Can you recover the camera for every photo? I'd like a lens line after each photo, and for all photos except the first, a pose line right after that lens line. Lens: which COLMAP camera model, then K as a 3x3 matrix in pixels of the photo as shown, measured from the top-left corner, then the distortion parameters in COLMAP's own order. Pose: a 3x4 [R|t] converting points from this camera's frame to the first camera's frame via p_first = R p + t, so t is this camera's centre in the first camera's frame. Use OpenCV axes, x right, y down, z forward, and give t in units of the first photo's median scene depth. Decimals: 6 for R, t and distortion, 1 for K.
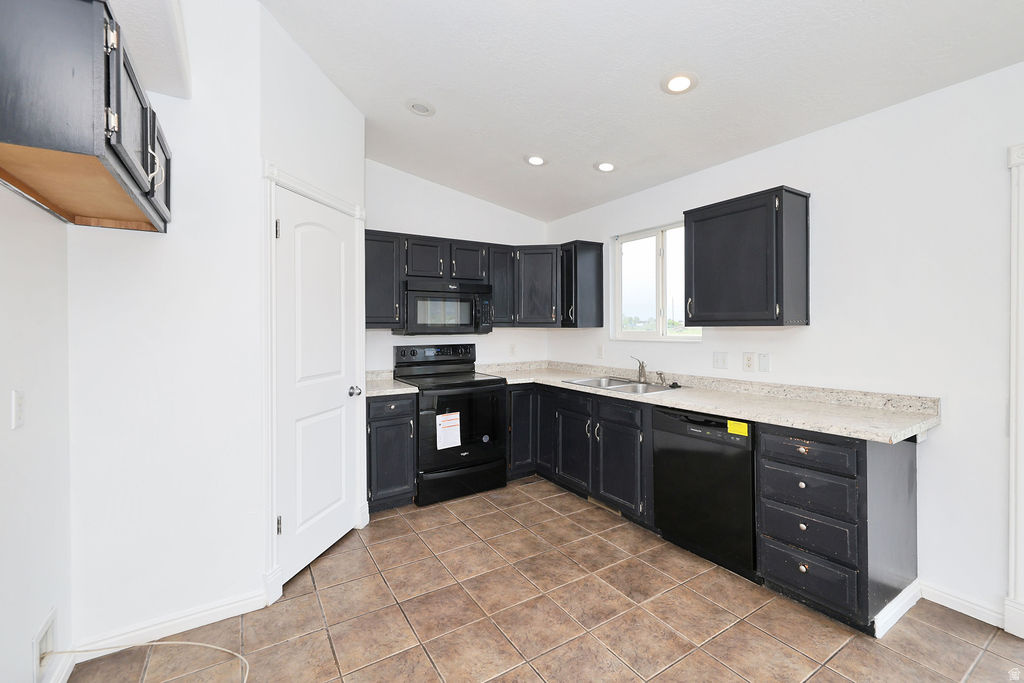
lens RADIAL K [[429.9, 0, 511.0], [0, 429.9, 329.7], [0, 0, 1]] dist [0.001274, 0.000010]
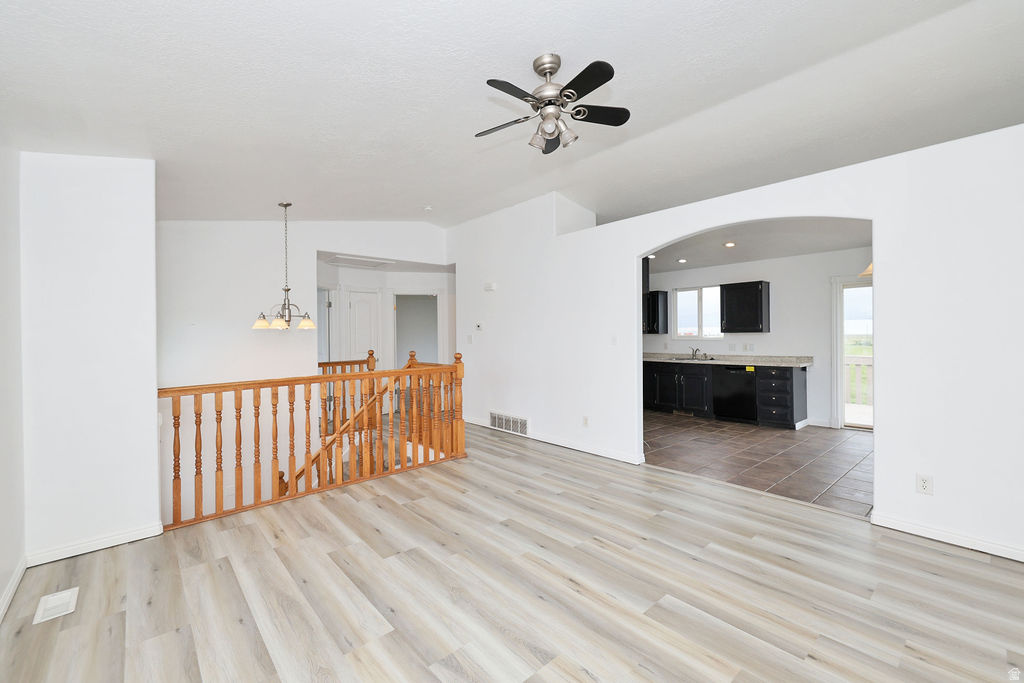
lens RADIAL K [[430.6, 0, 512.8], [0, 430.6, 335.0], [0, 0, 1]] dist [0.001427, 0.000063]
pose [[0.986765, 0.001092, 0.162156, -1.129504], [0.000956, 0.999921, -0.012548, 0.033634], [-0.162157, 0.012537, 0.986685, -1.179818]]
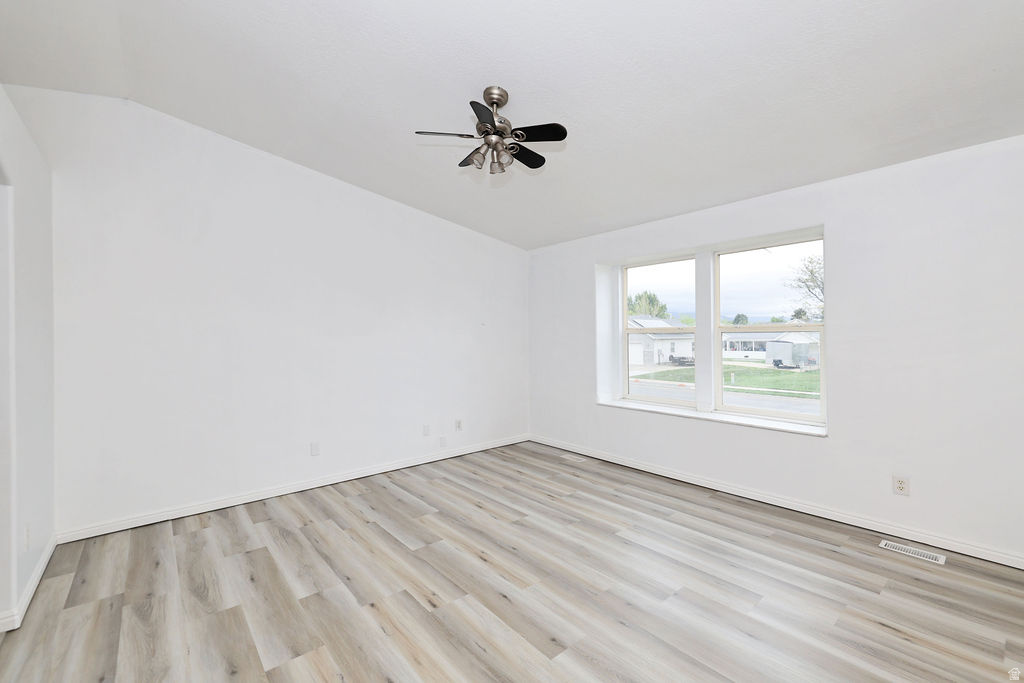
lens RADIAL K [[429.9, 0, 511.0], [0, 429.9, 329.7], [0, 0, 1]] dist [0.001274, 0.000010]
pose [[-0.990024, 0.022574, -0.139082, -0.824544], [0.024011, 0.999674, -0.008657, 0.009634], [0.138841, -0.011910, -0.990243, 0.535106]]
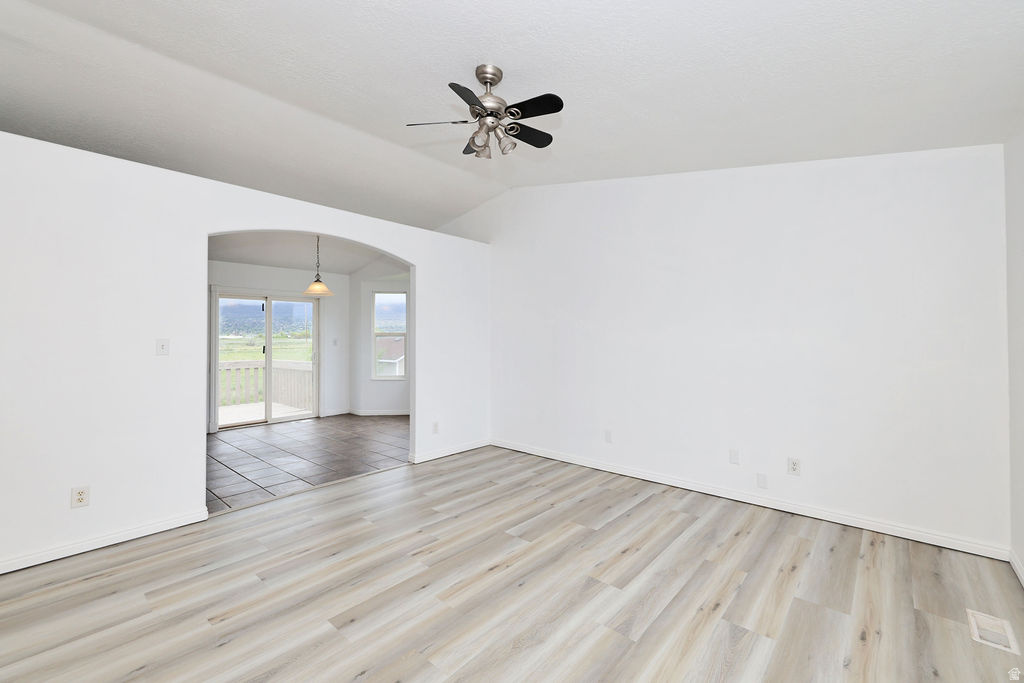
lens RADIAL K [[430.6, 0, 512.8], [0, 430.6, 335.0], [0, 0, 1]] dist [0.001427, 0.000063]
pose [[-0.286004, 0.019481, 0.958030, -1.741740], [0.015463, 0.999757, -0.015713, 0.031076], [-0.958104, 0.010320, -0.286236, -0.180977]]
